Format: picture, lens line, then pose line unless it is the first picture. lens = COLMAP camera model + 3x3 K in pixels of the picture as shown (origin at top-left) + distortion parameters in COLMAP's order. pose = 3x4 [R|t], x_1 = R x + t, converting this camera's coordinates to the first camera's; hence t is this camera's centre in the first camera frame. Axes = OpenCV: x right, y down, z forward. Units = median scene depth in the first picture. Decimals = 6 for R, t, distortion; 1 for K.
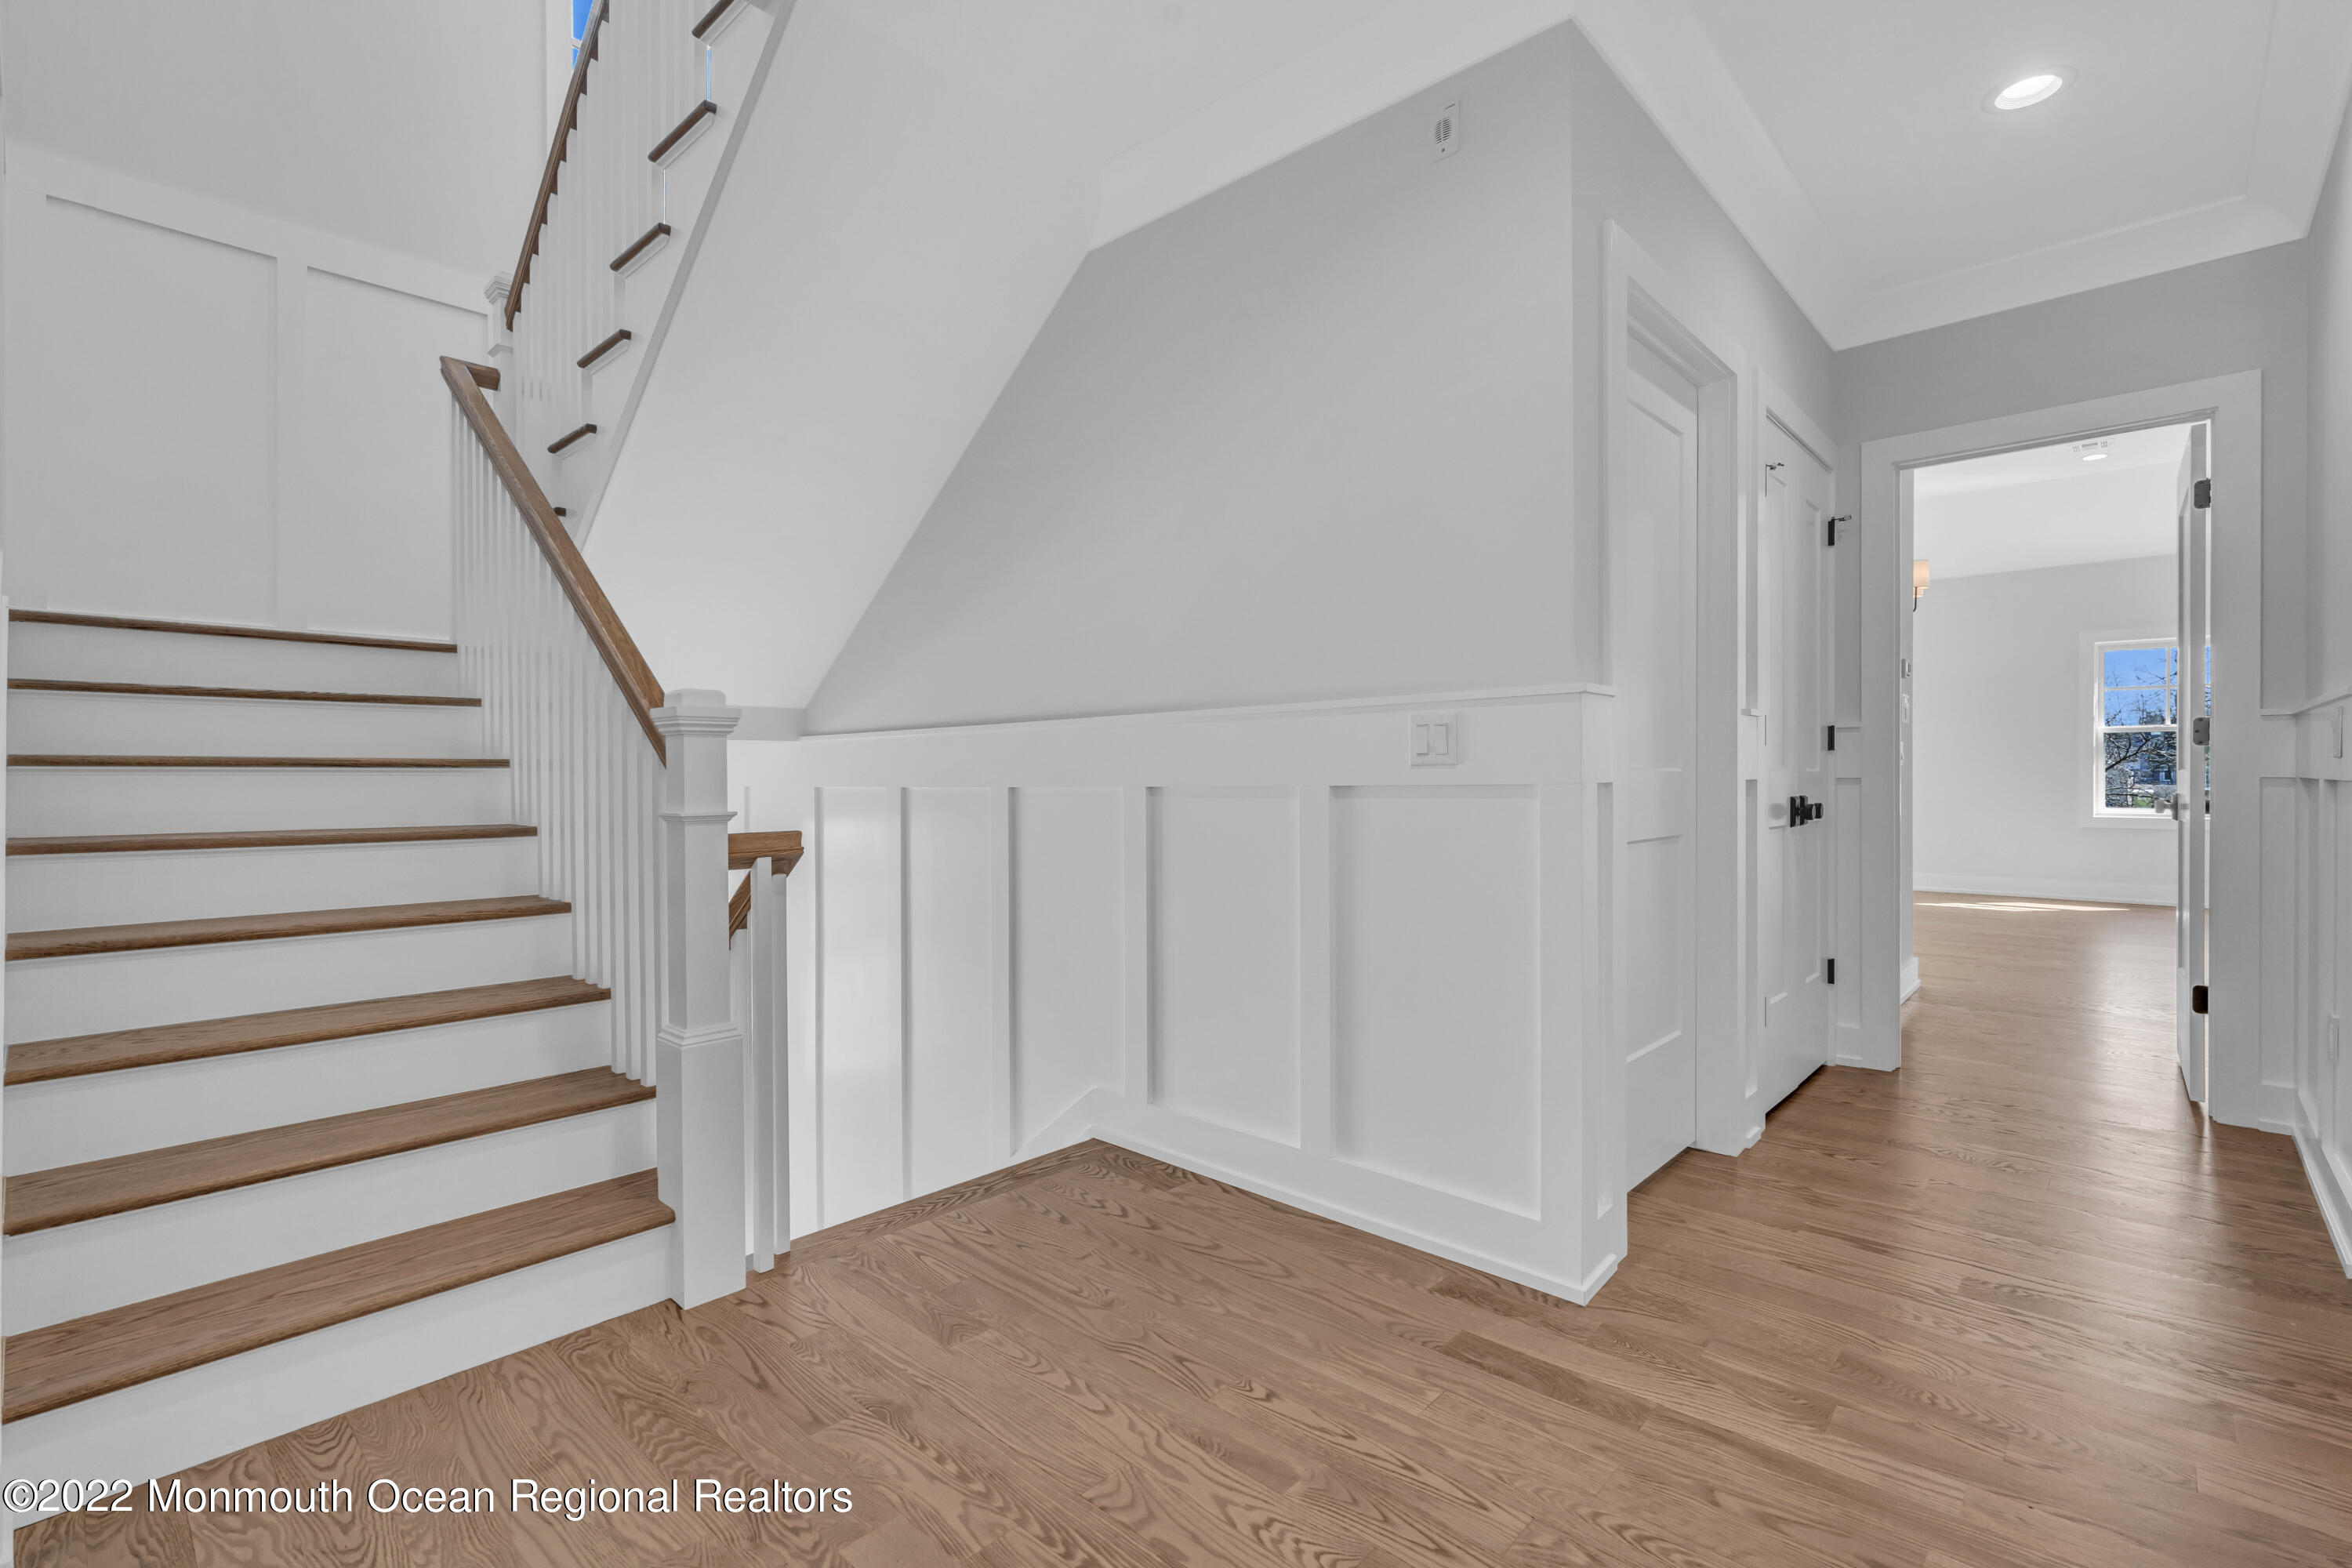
lens RADIAL K [[1036.4, 0, 1188.5], [0, 1036.4, 789.6], [0, 0, 1]] dist [0.000108, 0.000440]
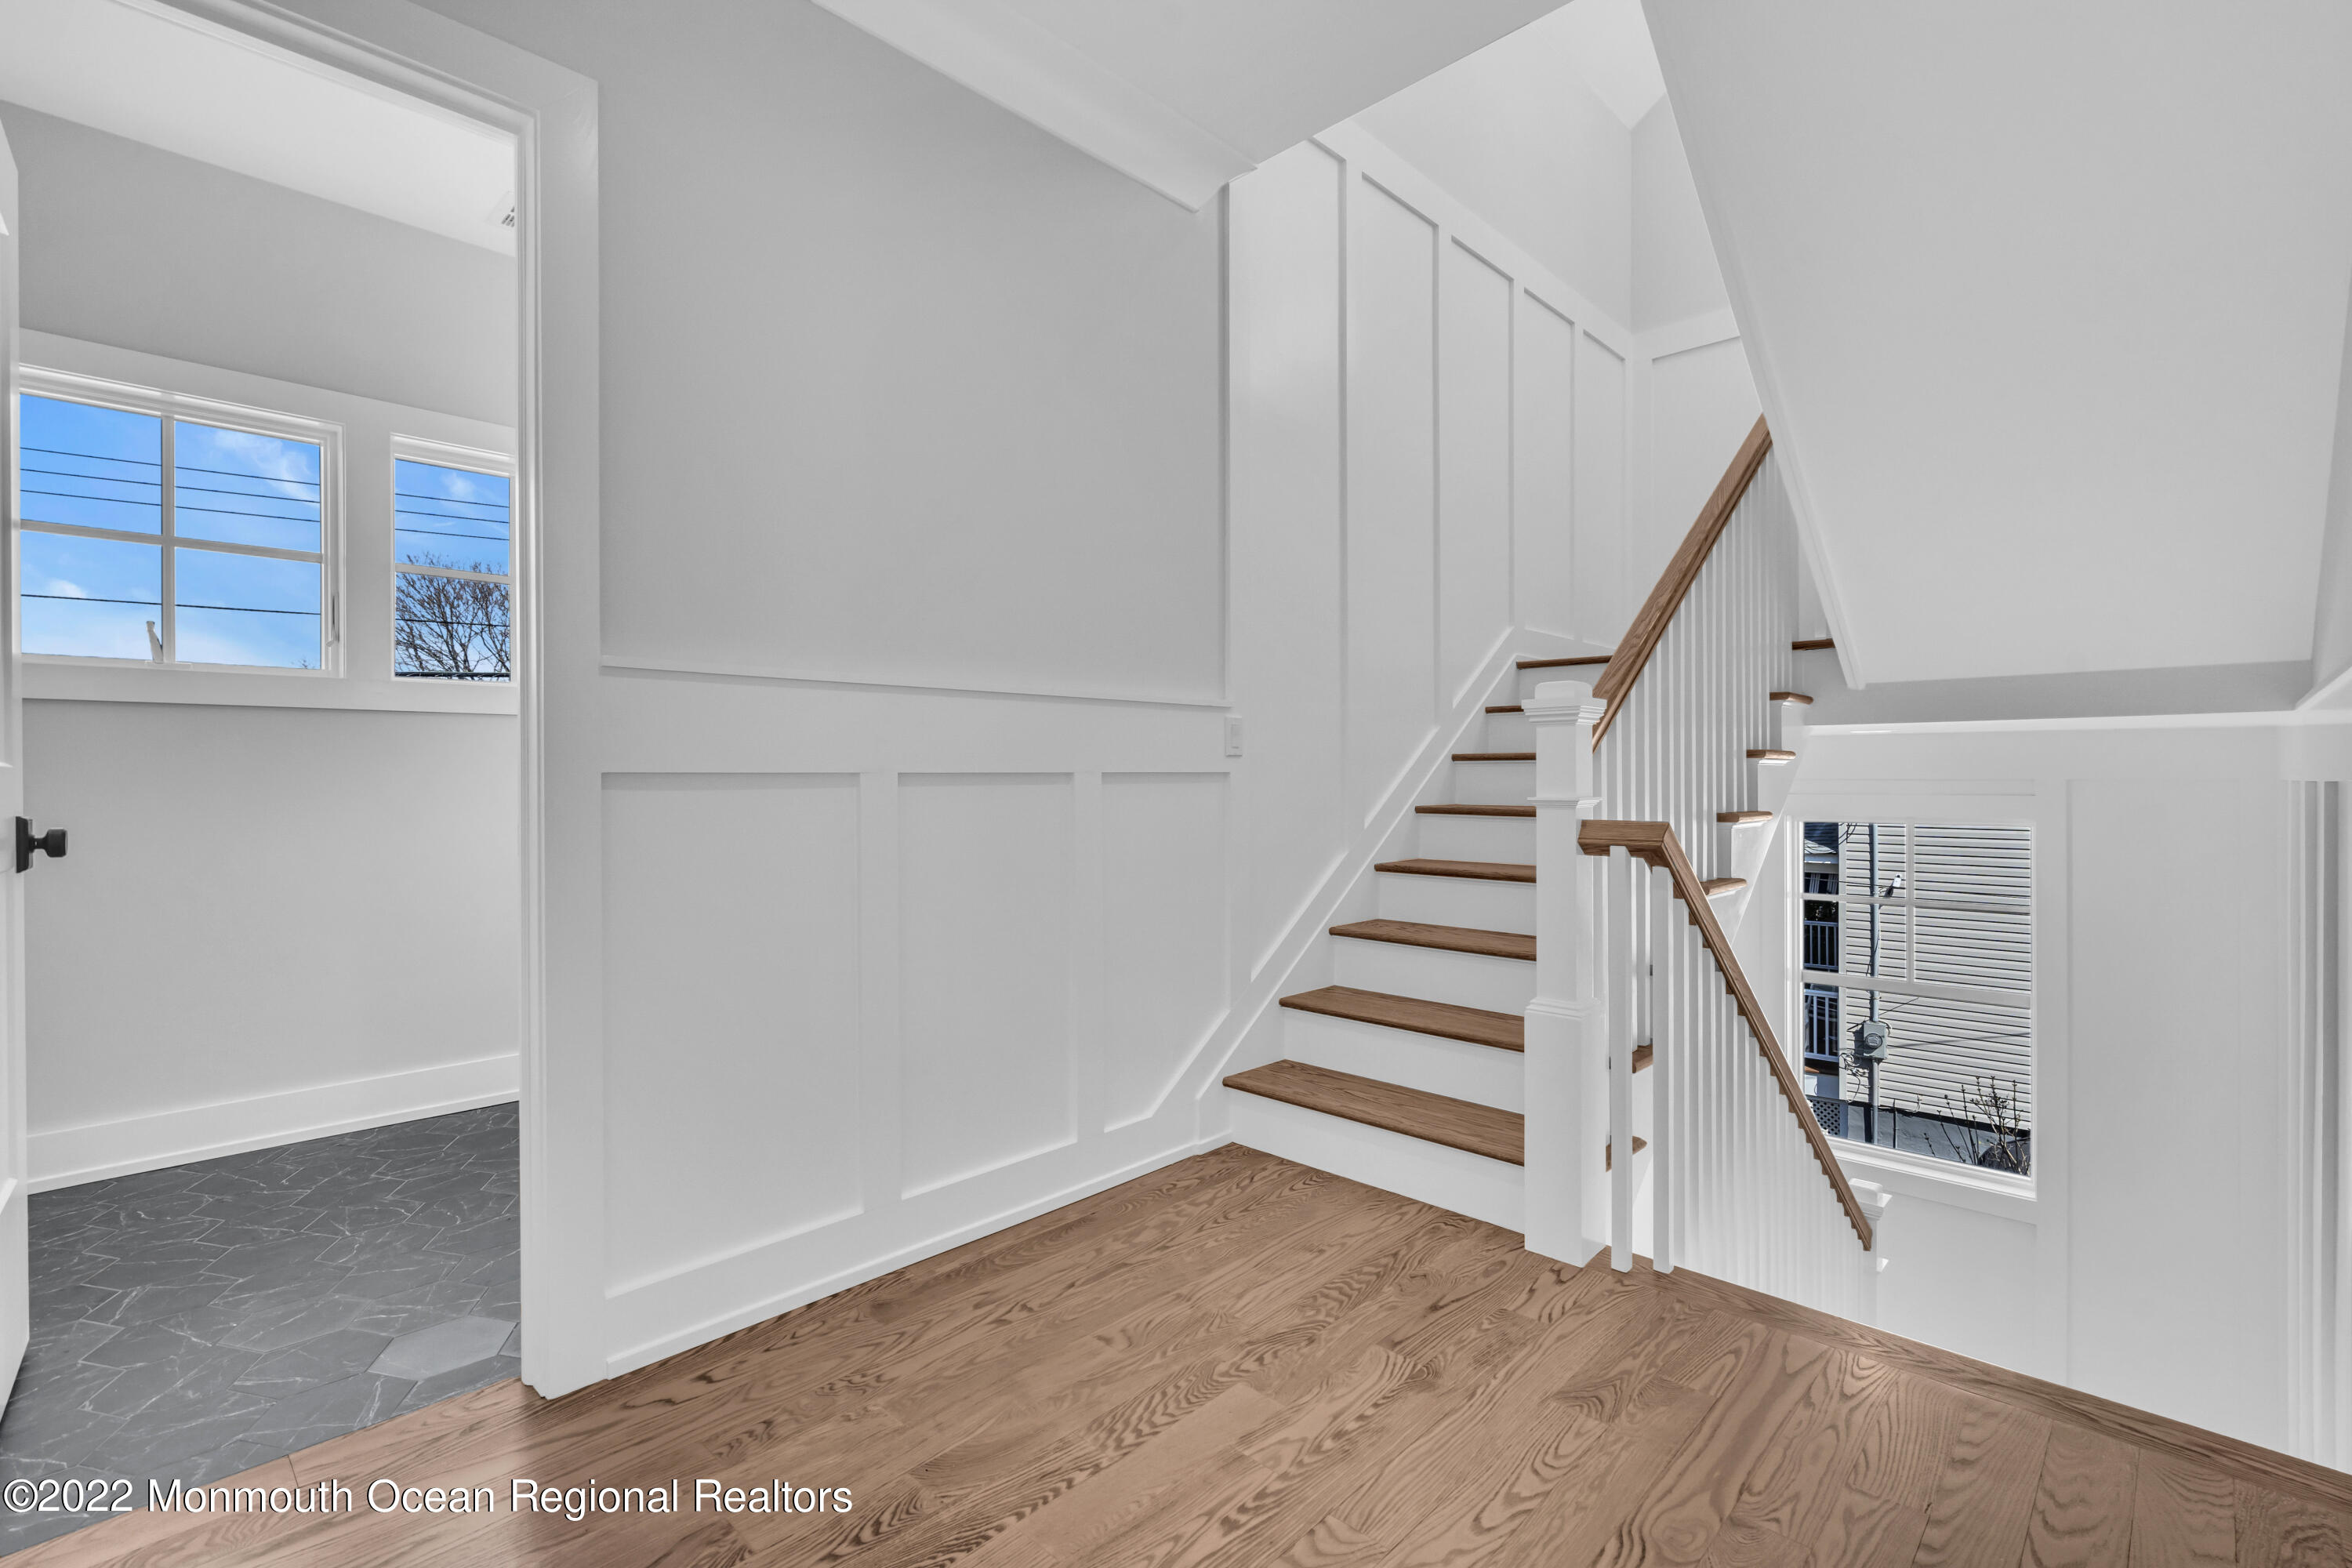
lens RADIAL K [[1063.9, 0, 1166.7], [0, 1063.9, 779.7], [0, 0, 1]] dist [-0.002917, 0.001903]
pose [[-0.026305, 0.008185, -0.999620, 0.735059], [-0.005101, 0.999952, 0.008322, -0.004420], [0.999641, 0.005318, -0.026261, 0.732033]]
